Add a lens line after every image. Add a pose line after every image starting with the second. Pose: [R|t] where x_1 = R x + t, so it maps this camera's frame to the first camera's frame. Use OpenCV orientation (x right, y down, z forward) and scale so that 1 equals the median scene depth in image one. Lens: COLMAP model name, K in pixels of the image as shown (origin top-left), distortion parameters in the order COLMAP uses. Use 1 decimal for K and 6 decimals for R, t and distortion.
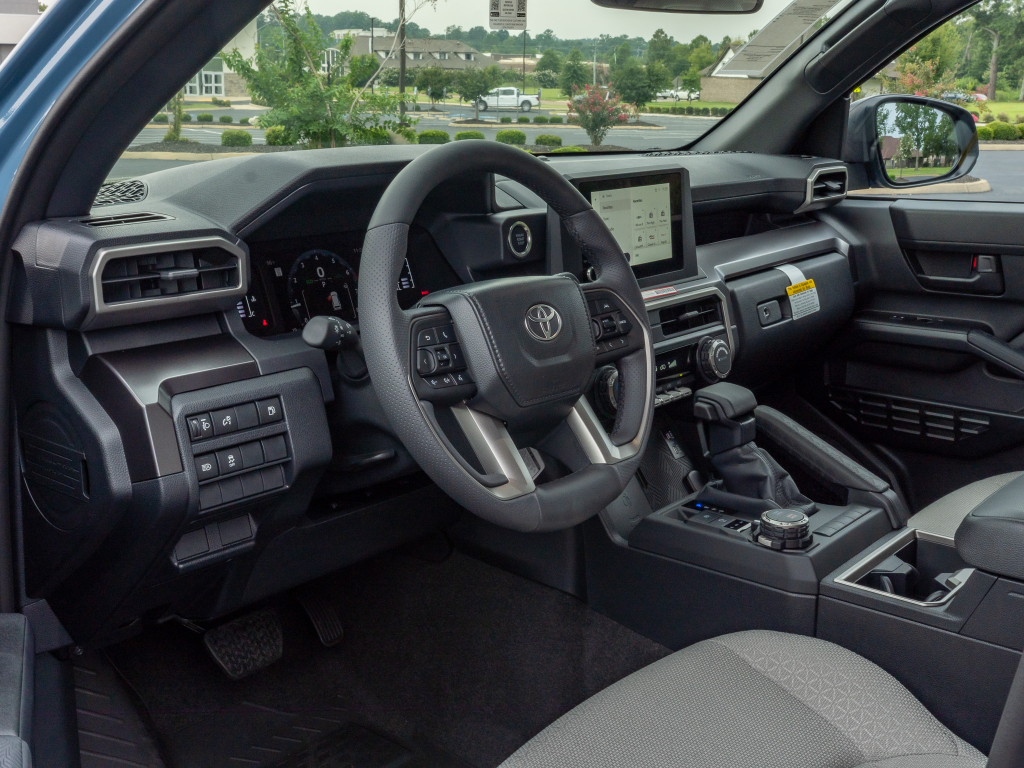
lens RADIAL K [[1180.6, 0, 515.3], [0, 1180.6, 382.8], [0, 0, 1]] dist [0.015159, 0.000000]
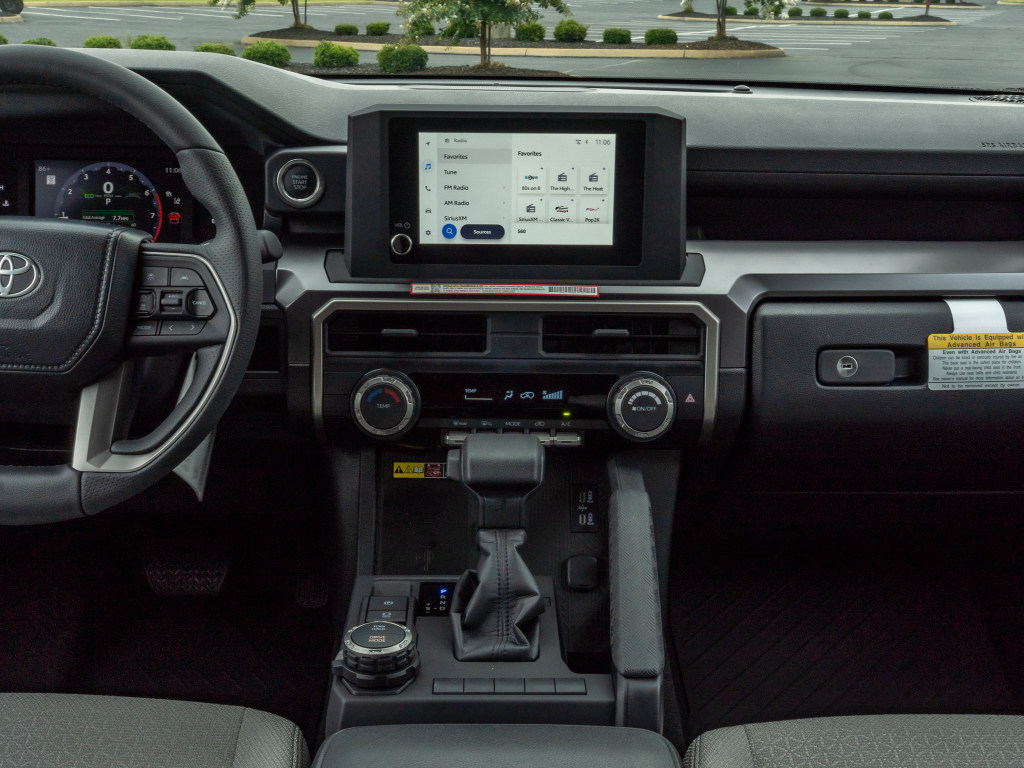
lens RADIAL K [[1261.0, 0, 498.9], [0, 1261.0, 408.1], [0, 0, 1]] dist [-0.010960, 0.000000]
pose [[0.652531, 0.255253, -0.713477, 0.625409], [-0.197028, 0.966325, 0.165515, -0.121523], [0.731699, 0.032571, 0.680849, 0.458124]]
